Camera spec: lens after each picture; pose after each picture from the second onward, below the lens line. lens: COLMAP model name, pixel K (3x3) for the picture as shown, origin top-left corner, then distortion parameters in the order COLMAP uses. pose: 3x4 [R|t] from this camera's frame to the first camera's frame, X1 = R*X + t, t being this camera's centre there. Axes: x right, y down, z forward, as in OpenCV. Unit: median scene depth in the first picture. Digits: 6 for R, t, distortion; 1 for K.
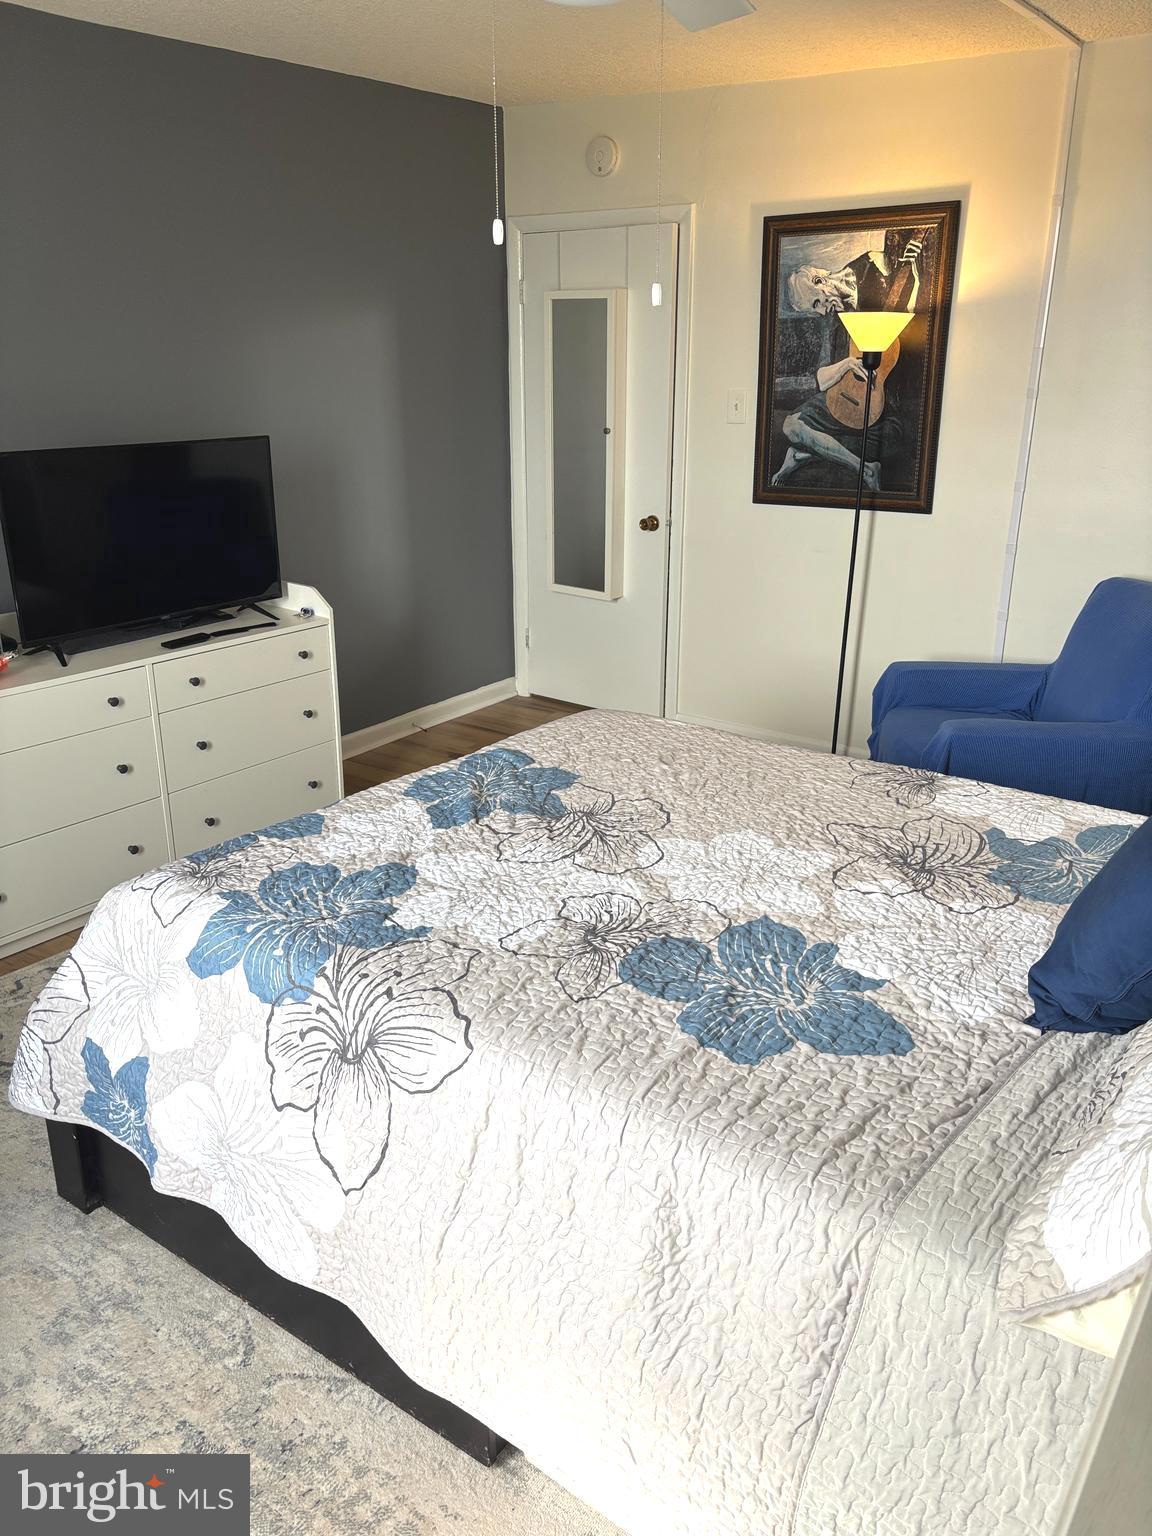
lens RADIAL K [[1184.2, 0, 581.2], [0, 1184.2, 767.4], [0, 0, 1]] dist [0.036967, 0.002970]
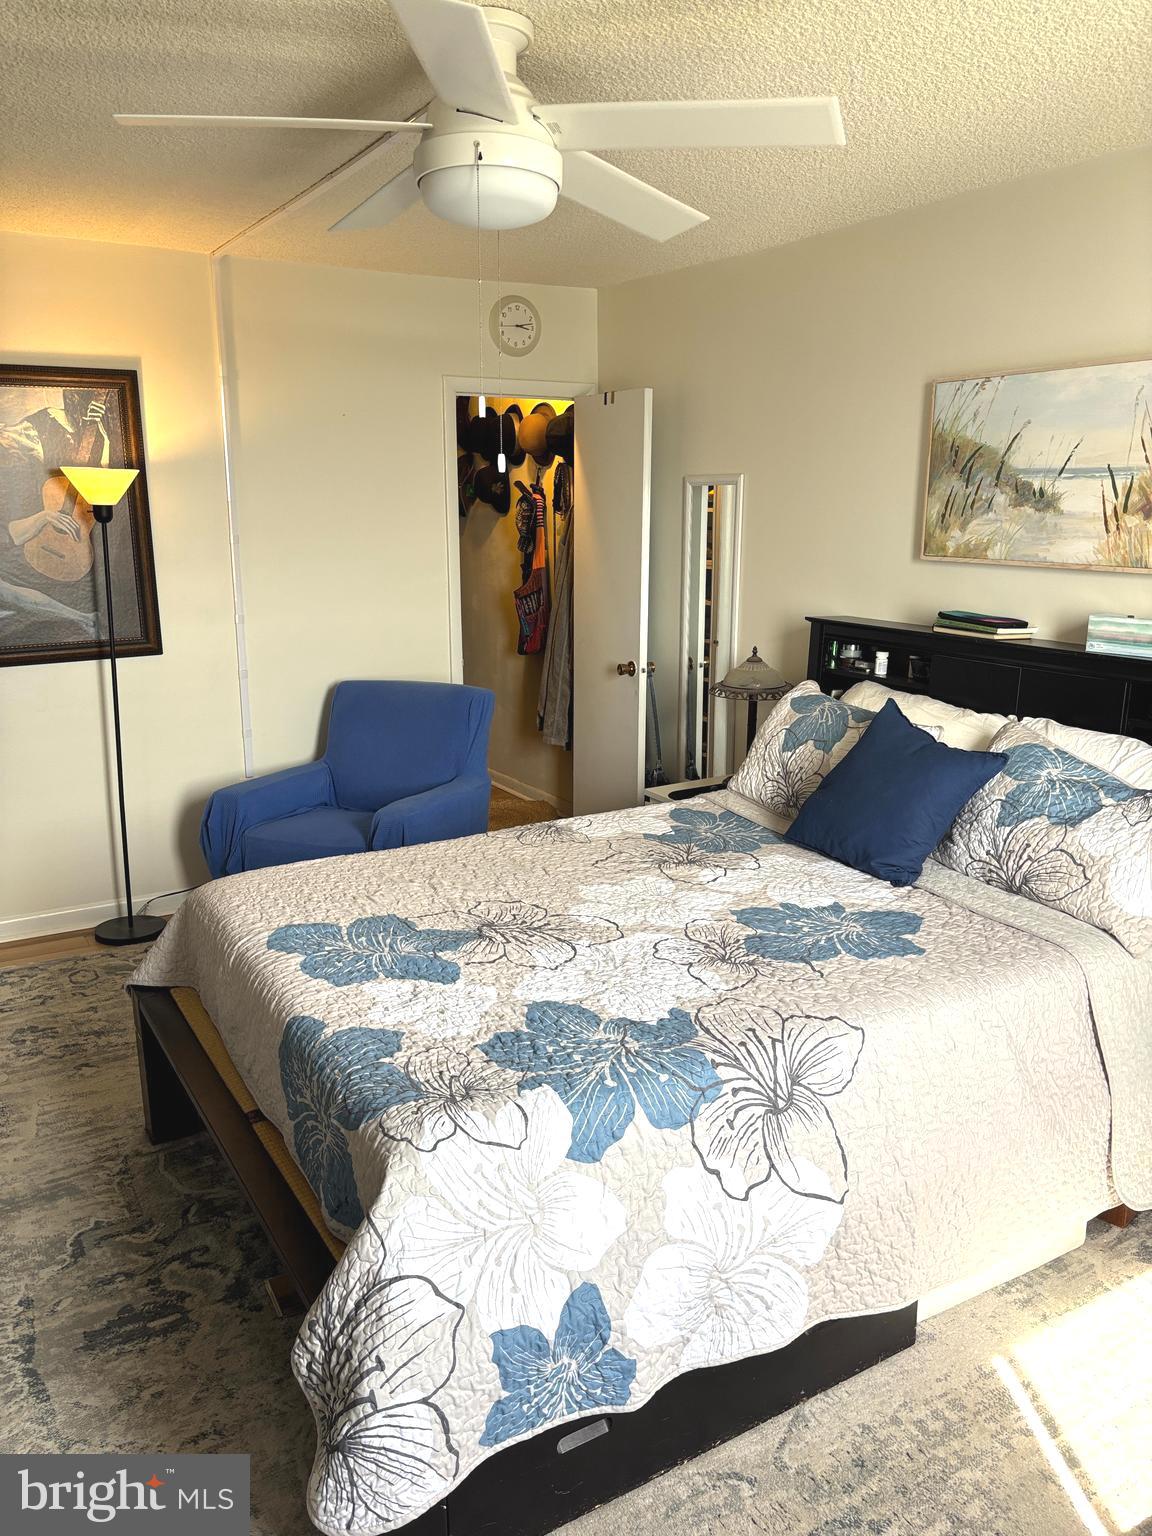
lens RADIAL K [[1184.2, 0, 581.2], [0, 1184.2, 767.4], [0, 0, 1]] dist [0.036967, 0.002970]
pose [[0.389799, -0.210242, 0.896579, -0.946525], [0.311713, 0.946243, 0.086367, -0.171984], [-0.866540, 0.245810, 0.434380, 0.457138]]
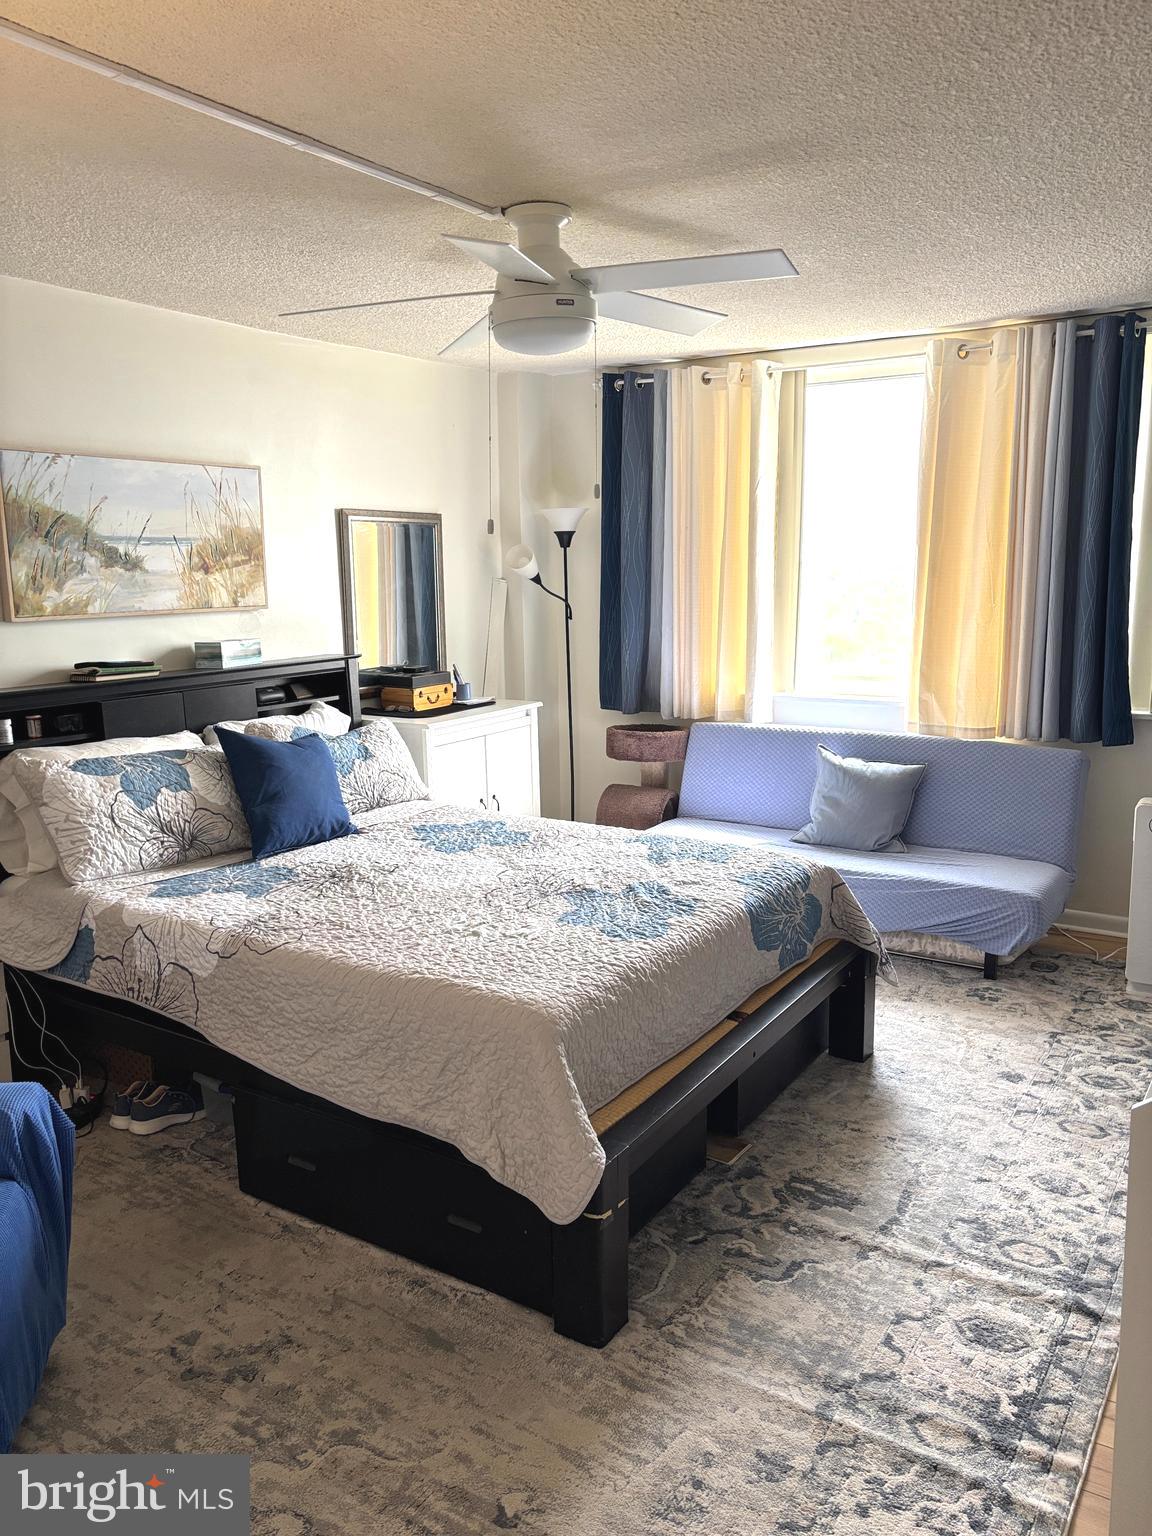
lens RADIAL K [[1159.6, 0, 576.0], [0, 1159.6, 768.0], [0, 0, 1]] dist [0.102859, 0.003303]
pose [[-0.998667, 0.022089, -0.046658, 0.032433], [-0.004592, 0.862238, 0.506482, -0.797791], [0.051418, 0.506021, -0.860987, 2.195127]]
